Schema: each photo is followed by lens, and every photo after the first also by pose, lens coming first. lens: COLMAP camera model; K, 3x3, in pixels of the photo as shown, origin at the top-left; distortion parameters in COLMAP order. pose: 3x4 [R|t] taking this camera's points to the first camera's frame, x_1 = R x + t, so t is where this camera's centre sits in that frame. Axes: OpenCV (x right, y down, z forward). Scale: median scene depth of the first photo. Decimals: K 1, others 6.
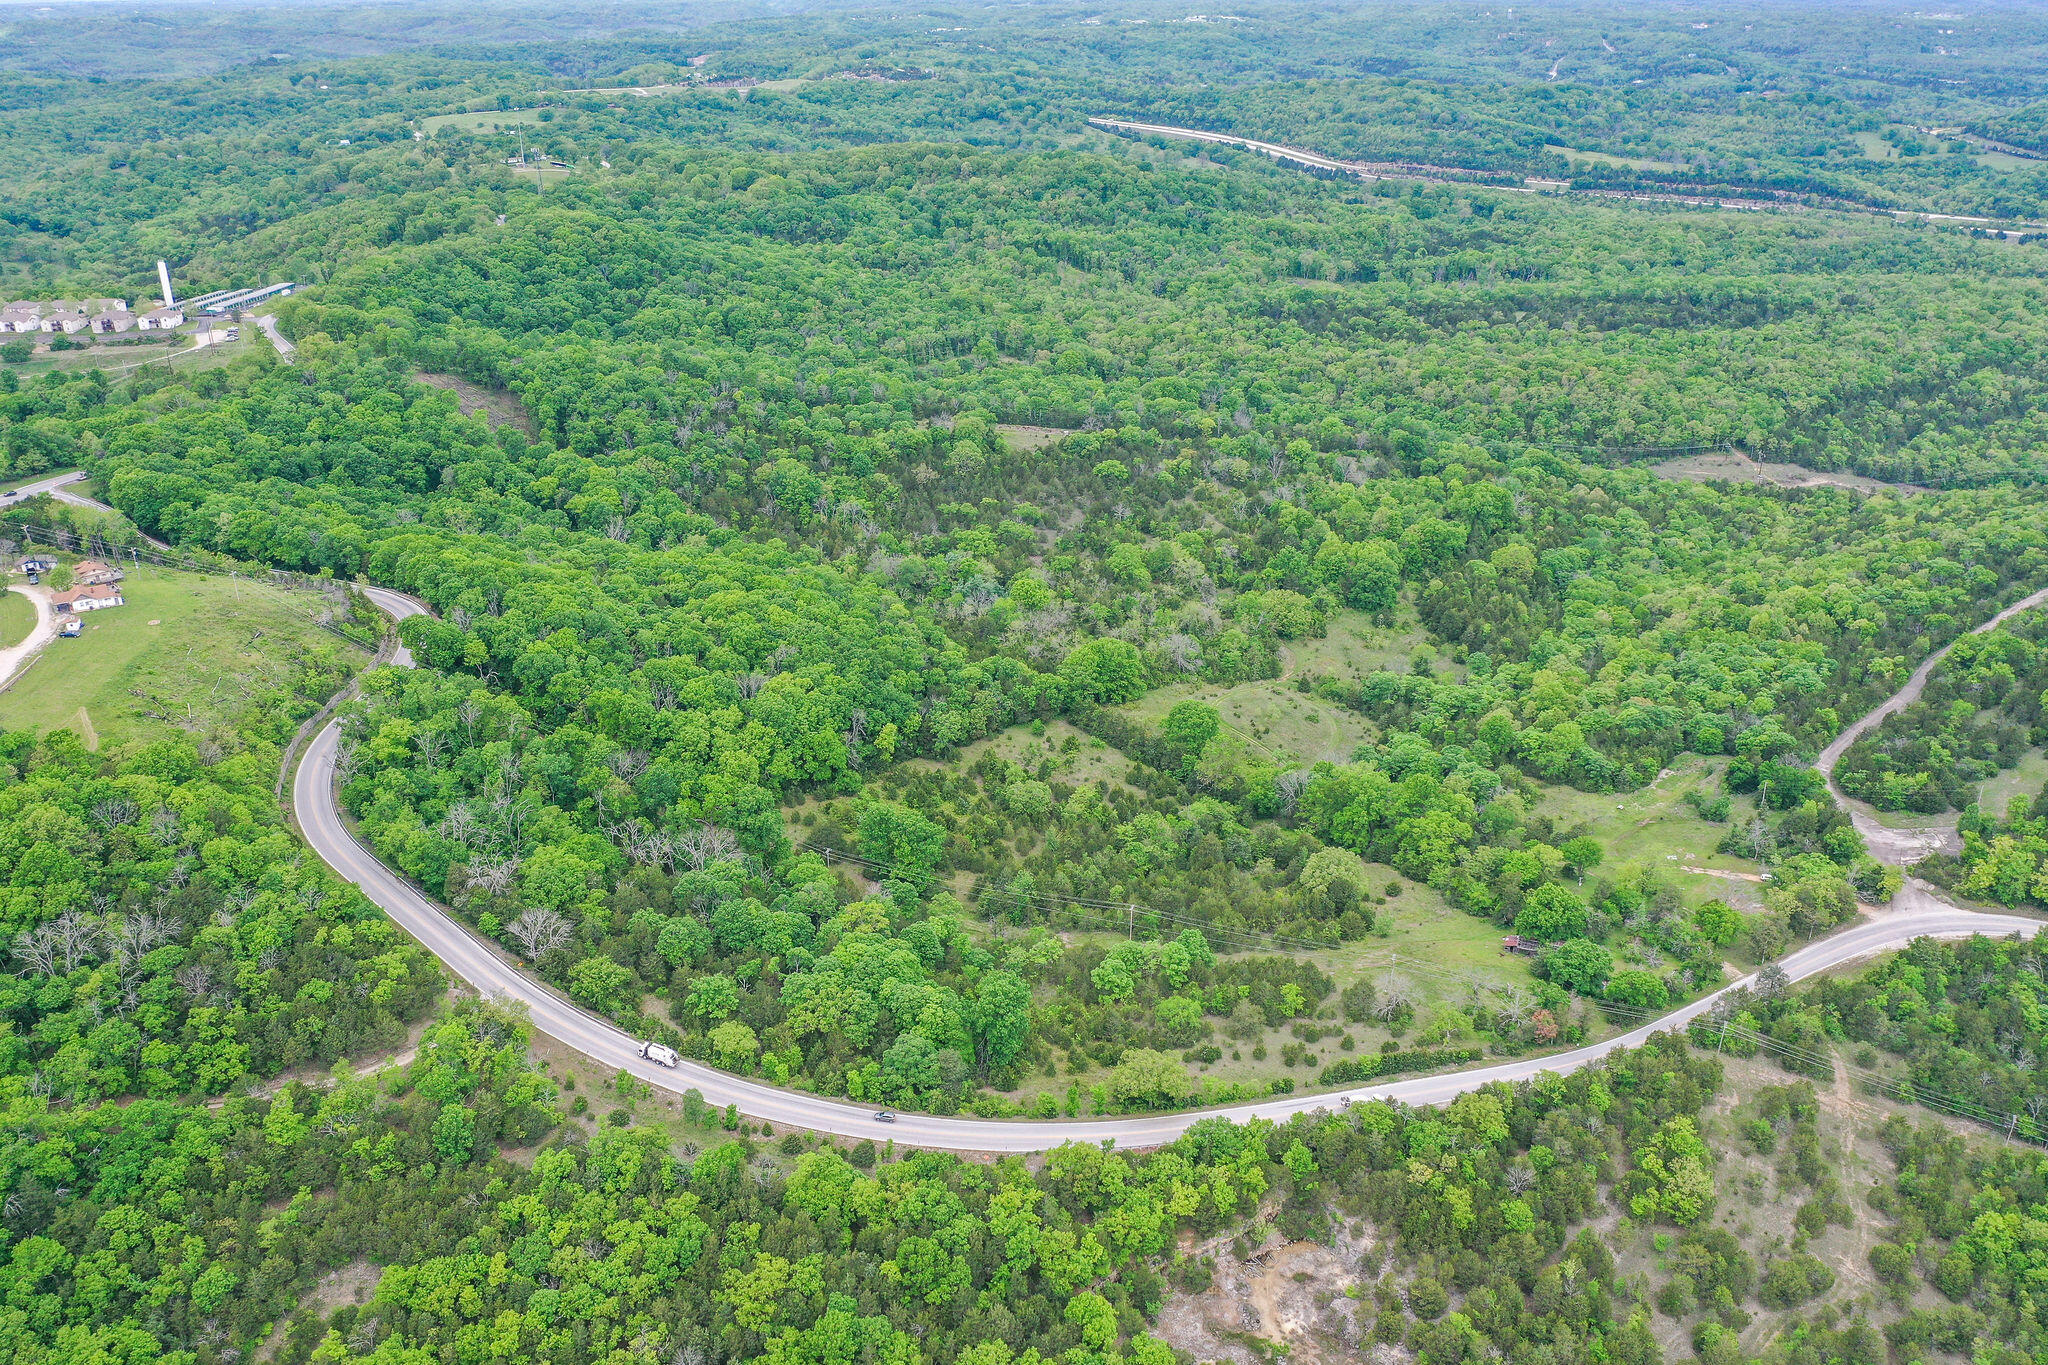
lens RADIAL K [[1626.4, 0, 988.8], [0, 1626.4, 682.3], [0, 0, 1]] dist [-0.007558, -0.011002]
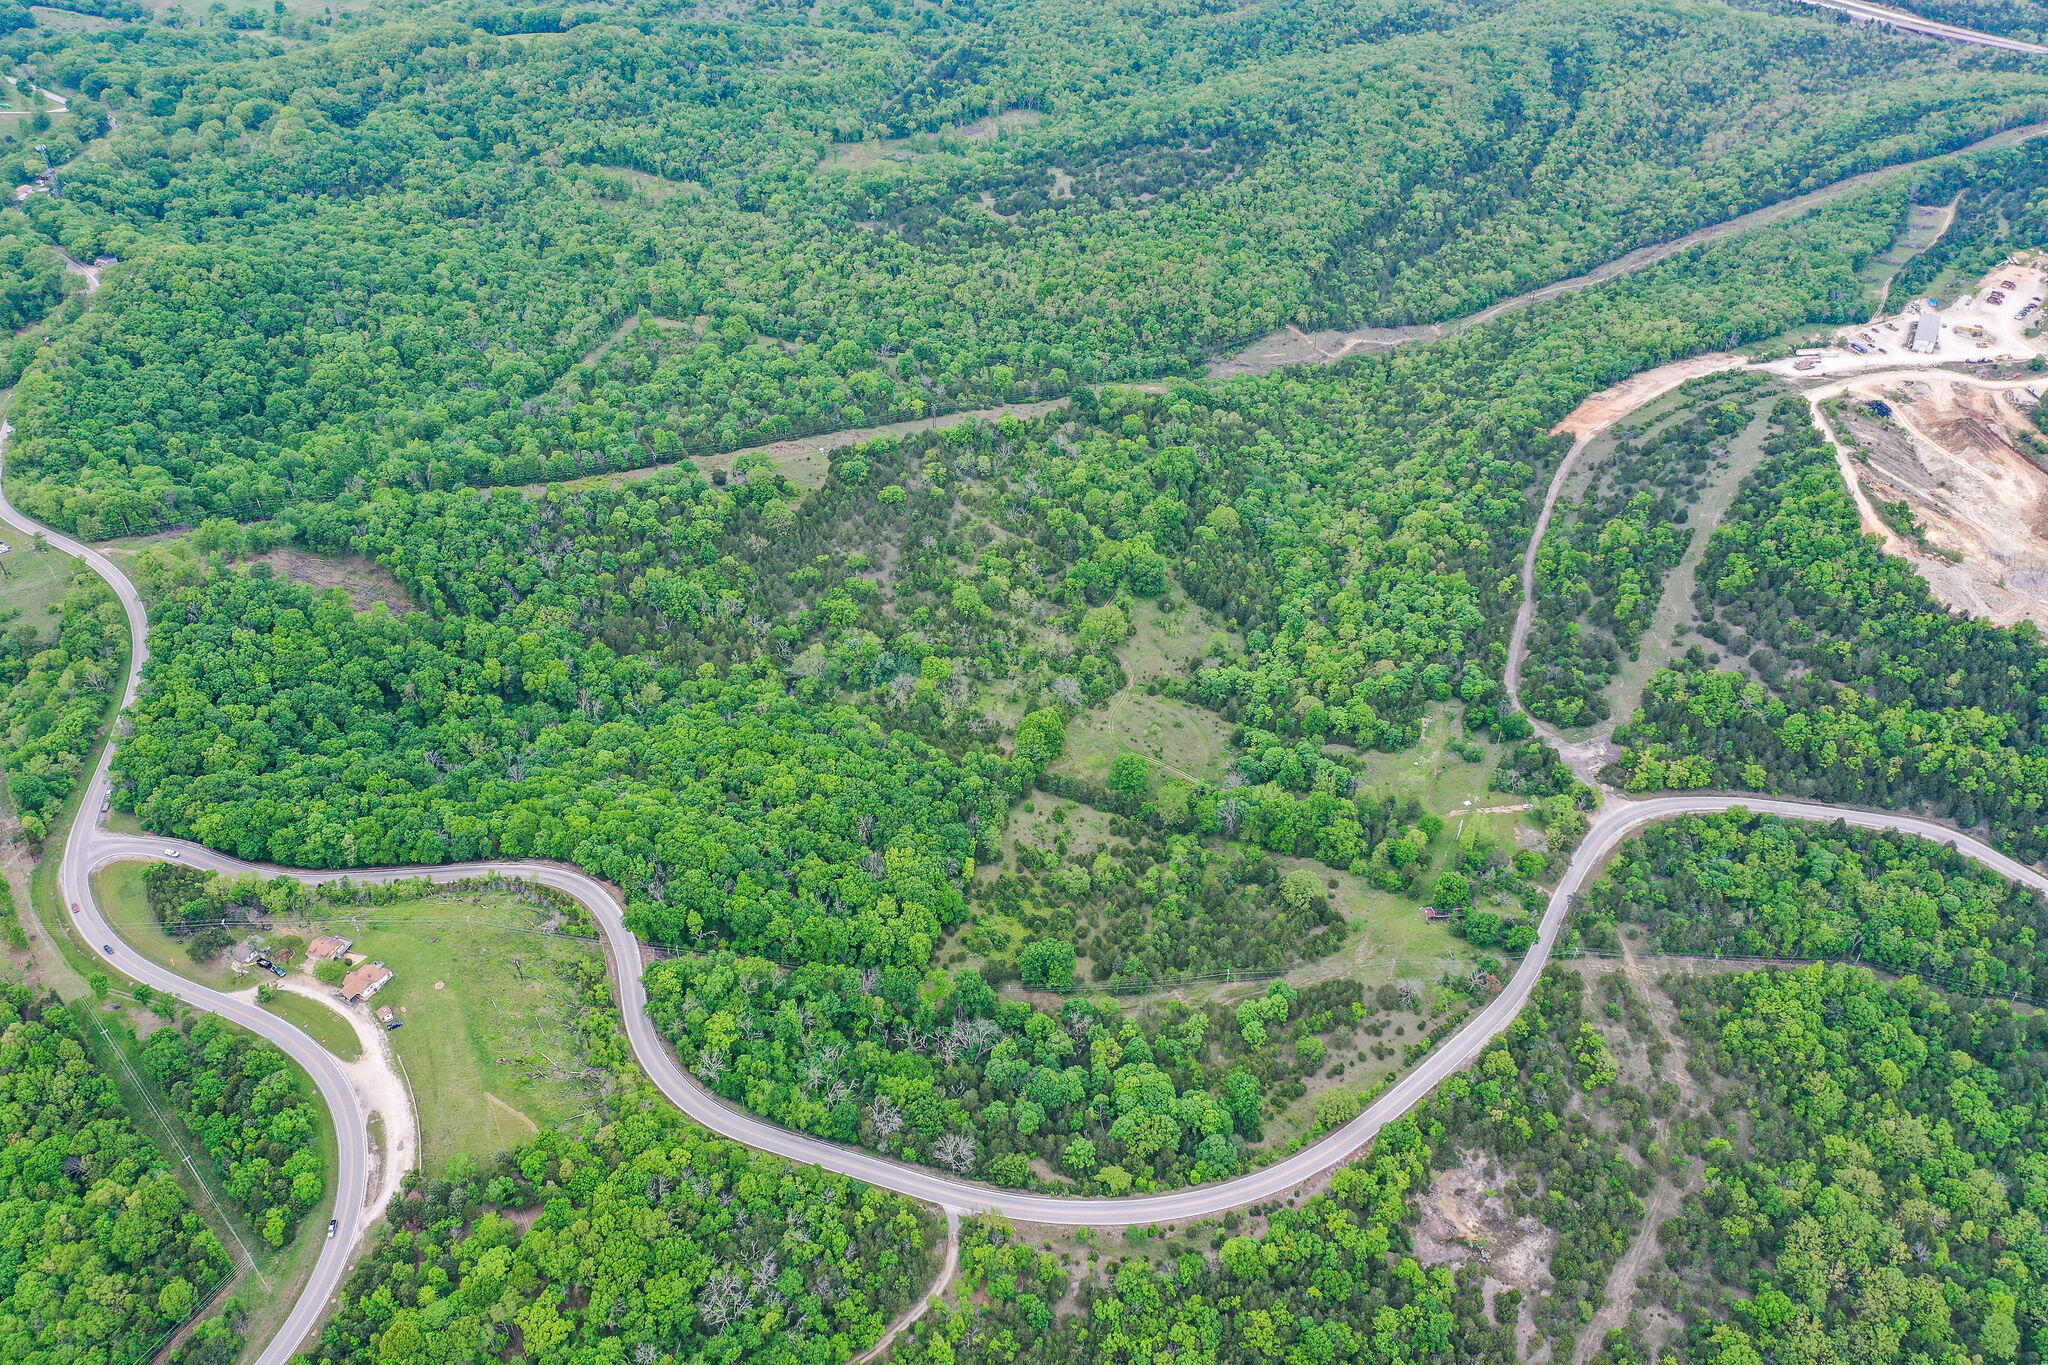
lens RADIAL K [[1646.3, 0, 992.3], [0, 1646.3, 685.2], [0, 0, 1]] dist [-0.014284, -0.011517]
pose [[0.901617, -0.271697, 0.336551, -0.390400], [0.183268, 0.944761, 0.271733, -0.402880], [-0.391790, -0.183320, 0.901607, -0.186290]]
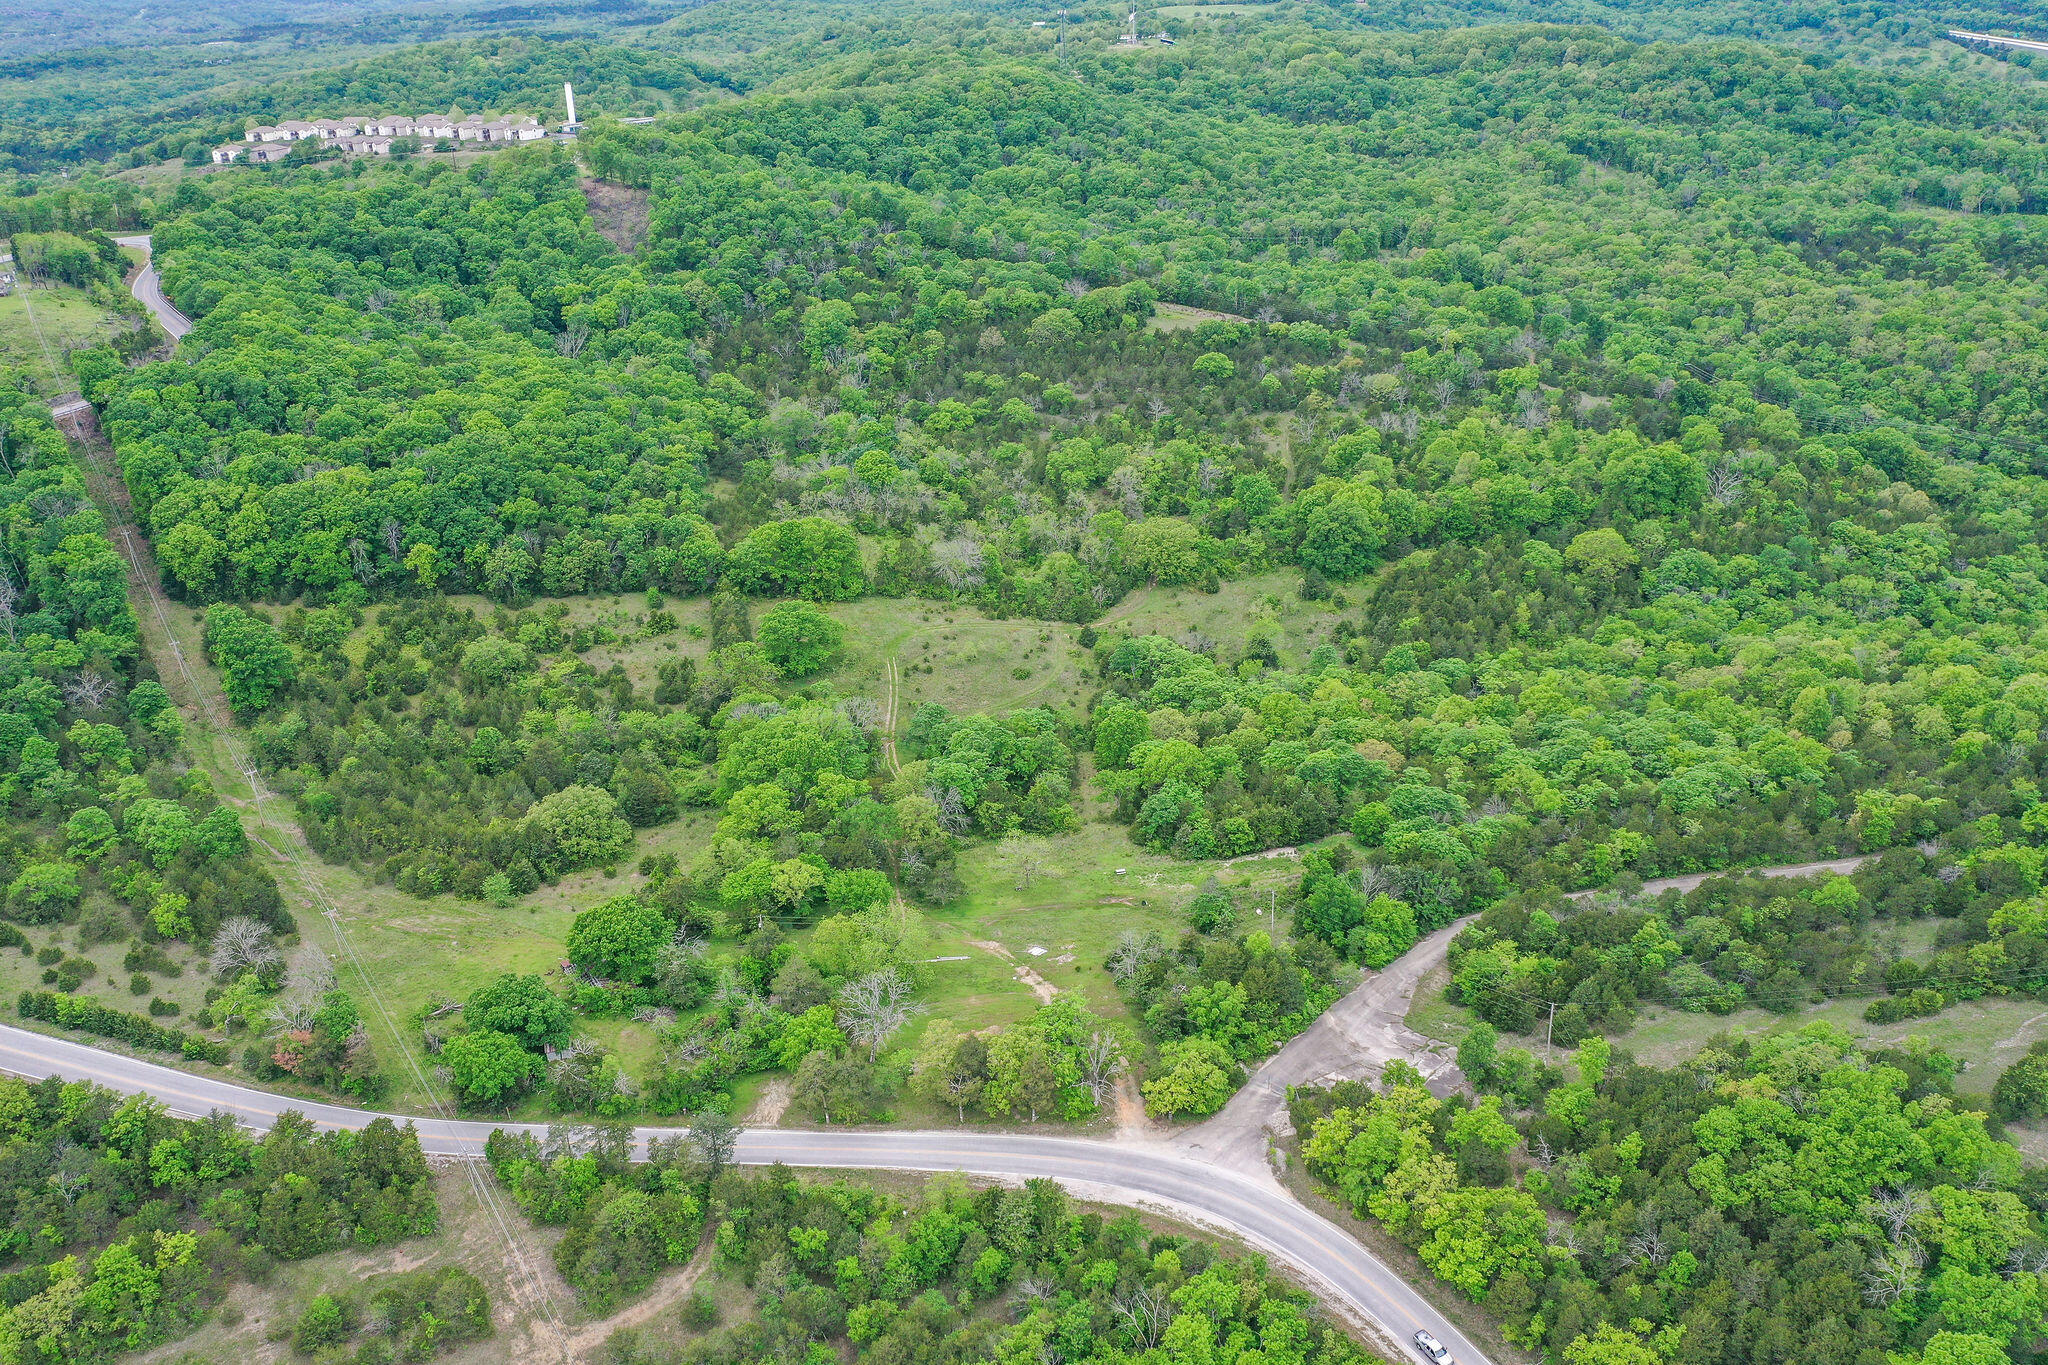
lens RADIAL K [[1606.5, 0, 989.6], [0, 1606.5, 679.7], [0, 0, 1]] dist [-0.013467, -0.007135]
pose [[0.828497, 0.223361, -0.513520, 0.546050], [-0.205442, 0.974304, 0.092330, -0.038645], [0.520948, 0.029004, 0.853096, 0.352305]]
